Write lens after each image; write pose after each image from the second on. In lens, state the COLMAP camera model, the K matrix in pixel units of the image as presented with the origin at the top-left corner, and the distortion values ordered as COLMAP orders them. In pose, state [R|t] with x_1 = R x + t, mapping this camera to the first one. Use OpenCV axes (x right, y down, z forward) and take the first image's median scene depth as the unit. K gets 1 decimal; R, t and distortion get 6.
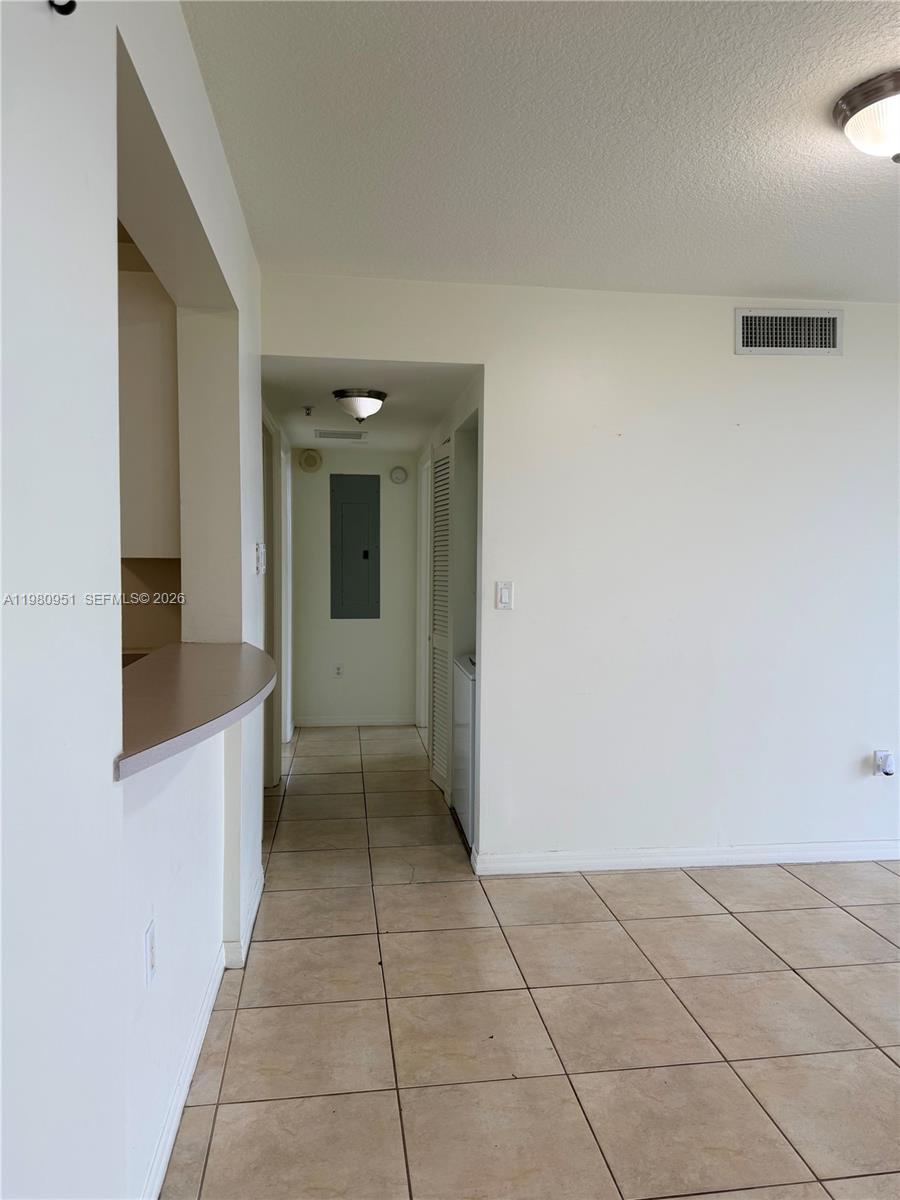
lens RADIAL K [[852.3, 0, 450.0], [0, 852.3, 600.0], [0, 0, 1]] dist [0.047651, -0.053757]
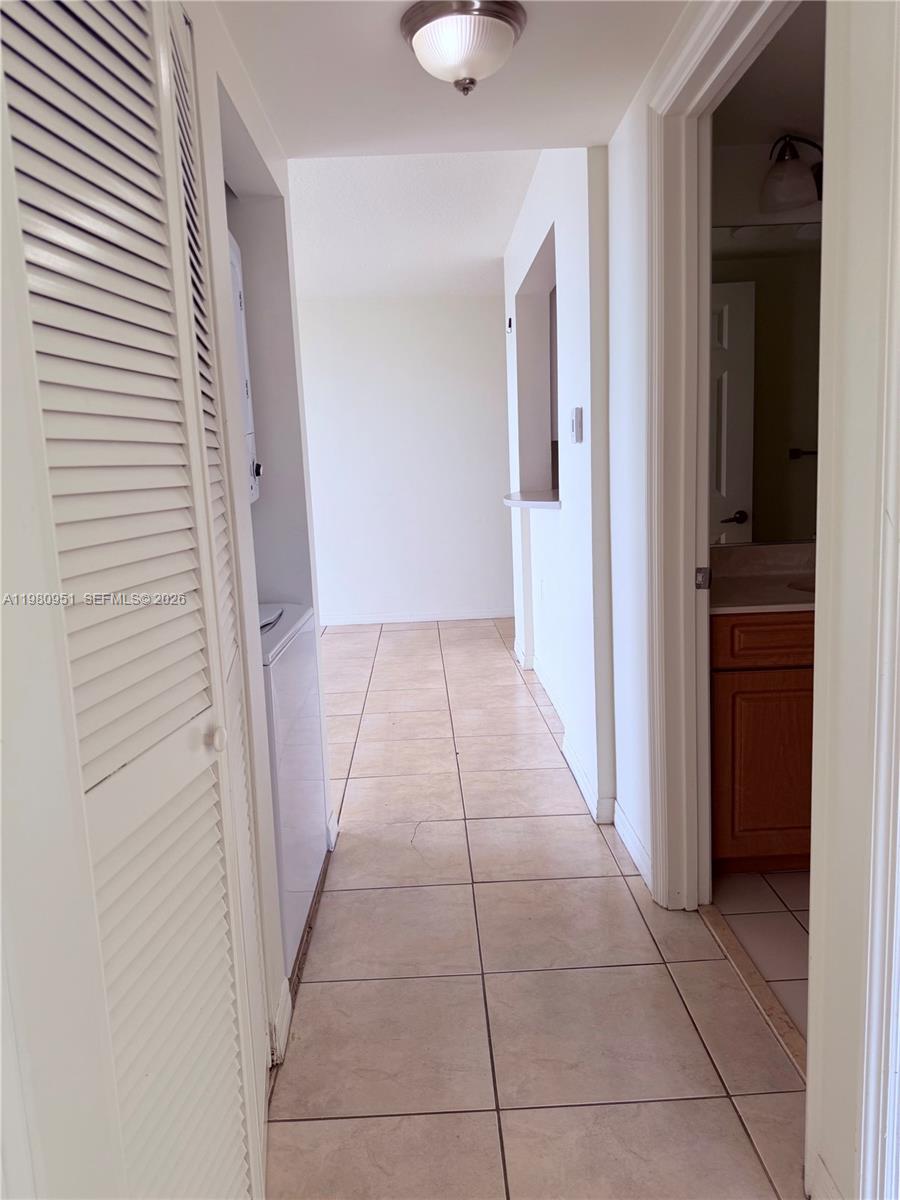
lens RADIAL K [[852.3, 0, 450.0], [0, 852.3, 600.0], [0, 0, 1]] dist [0.047651, -0.053757]
pose [[-0.994453, 0.023986, 0.102414, -0.202903], [0.044622, 0.977901, 0.204251, -0.064700], [-0.095251, 0.207687, -0.973547, 2.155819]]
